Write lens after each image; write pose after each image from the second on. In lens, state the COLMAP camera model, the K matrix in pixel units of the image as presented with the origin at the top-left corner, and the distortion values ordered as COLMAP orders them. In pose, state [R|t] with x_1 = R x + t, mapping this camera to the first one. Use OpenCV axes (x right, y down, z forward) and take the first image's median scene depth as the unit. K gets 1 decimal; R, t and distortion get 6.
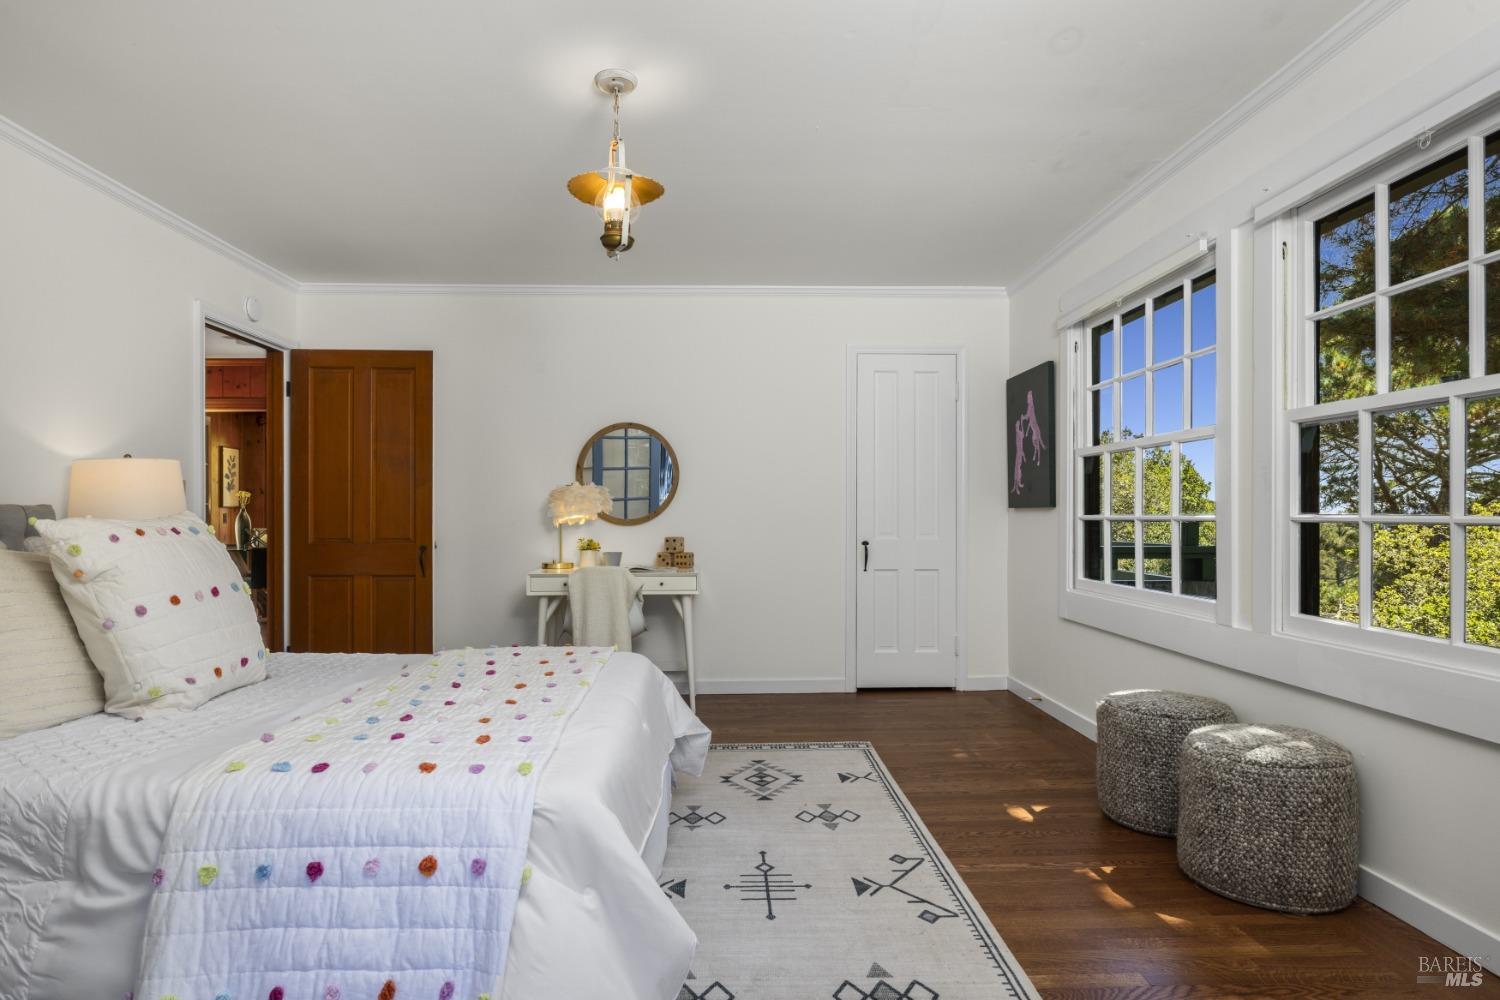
lens RADIAL K [[853.5, 0, 748.4], [0, 853.5, 508.6], [0, 0, 1]] dist [0.000235, 0.000006]
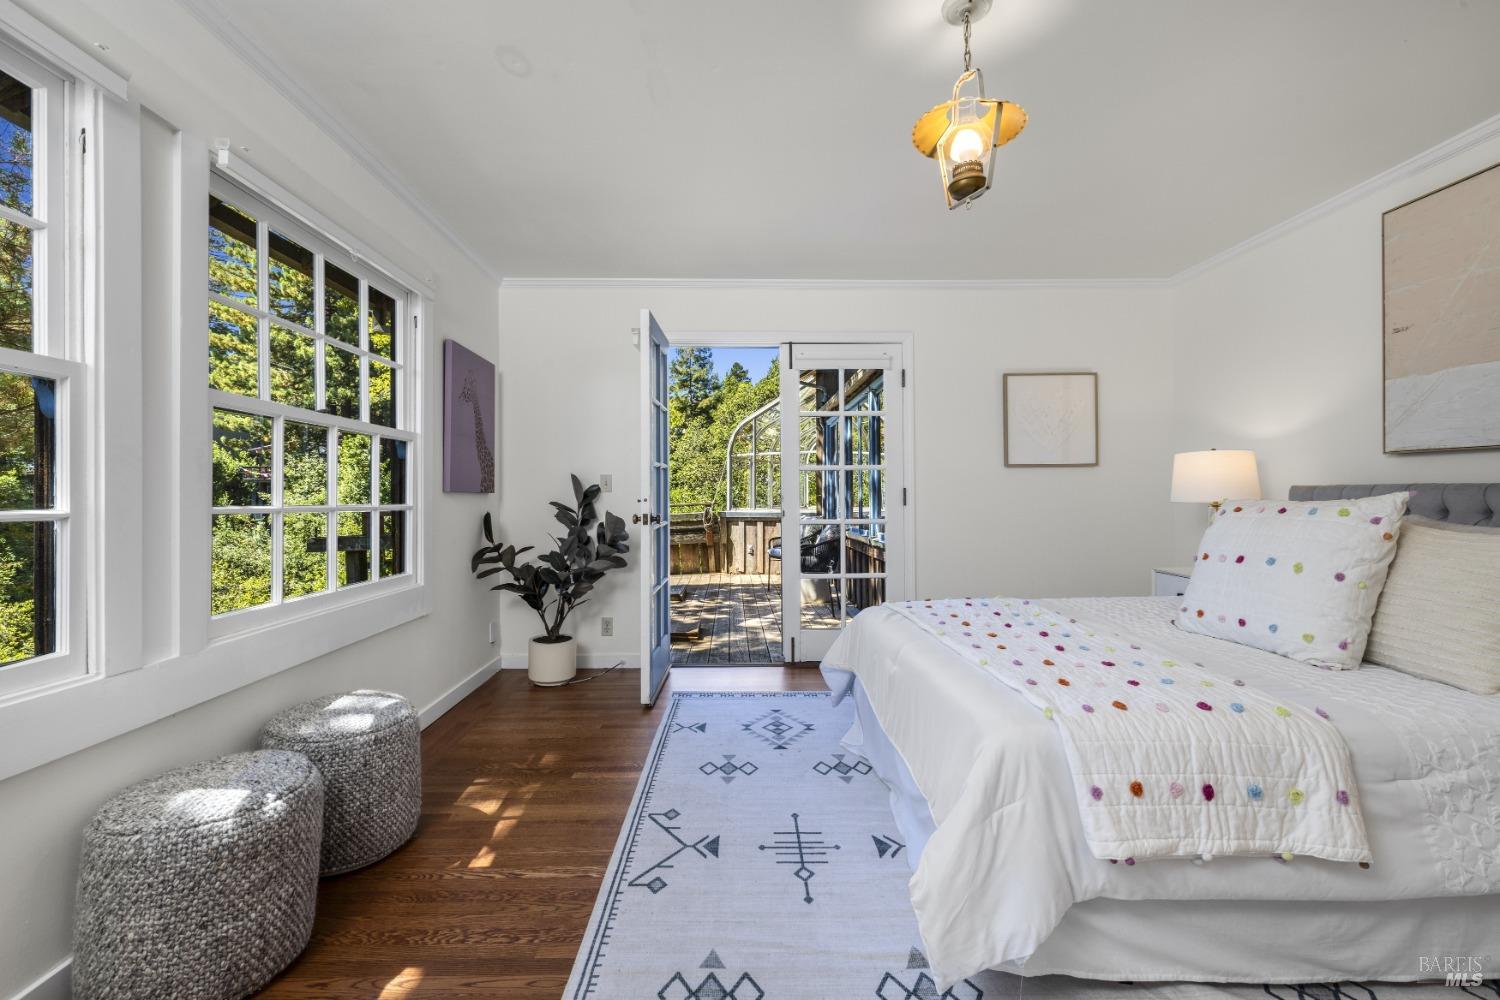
lens RADIAL K [[628.7, 0, 750.0], [0, 628.7, 500.0], [0, 0, 1]] dist [0.001061, 0.000107]
pose [[-0.999776, 0.007005, 0.019995, 0.060248], [0.007015, 0.999975, 0.000424, 0.004670], [-0.019992, 0.000564, -0.999800, 1.635481]]
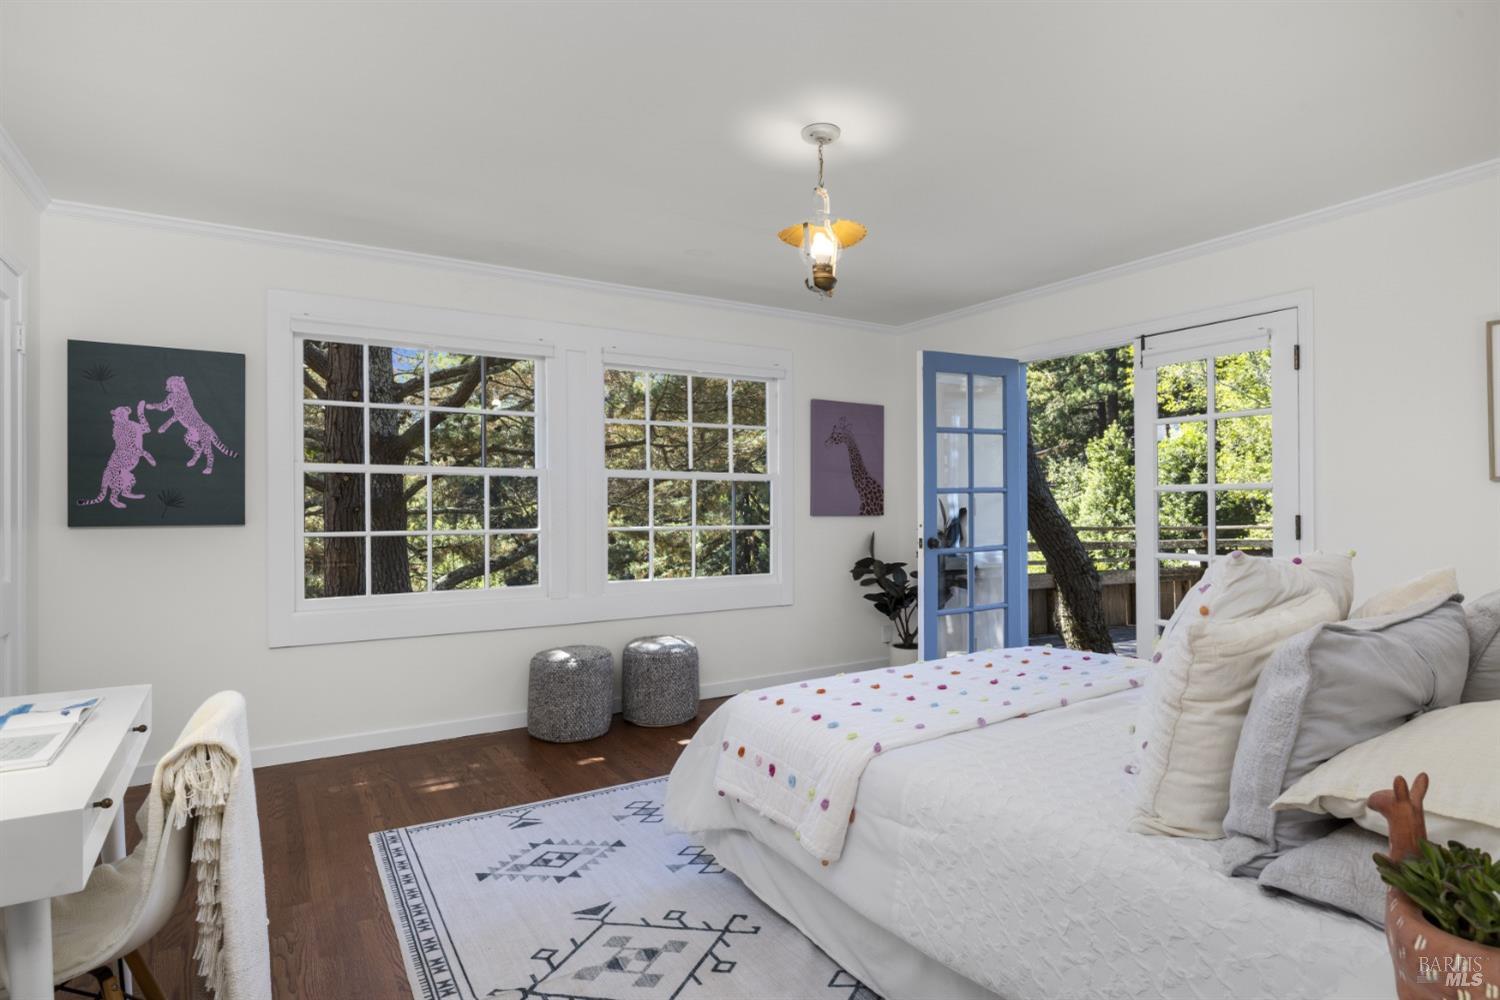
lens RADIAL K [[779.1, 0, 750.0], [0, 779.1, 500.0], [0, 0, 1]] dist [-0.001806, -0.000132]
pose [[-0.495906, 0.010666, 0.868311, -0.949526], [-0.000006, 0.999925, -0.012286, -0.029786], [-0.868376, -0.006098, -0.495868, 1.554348]]
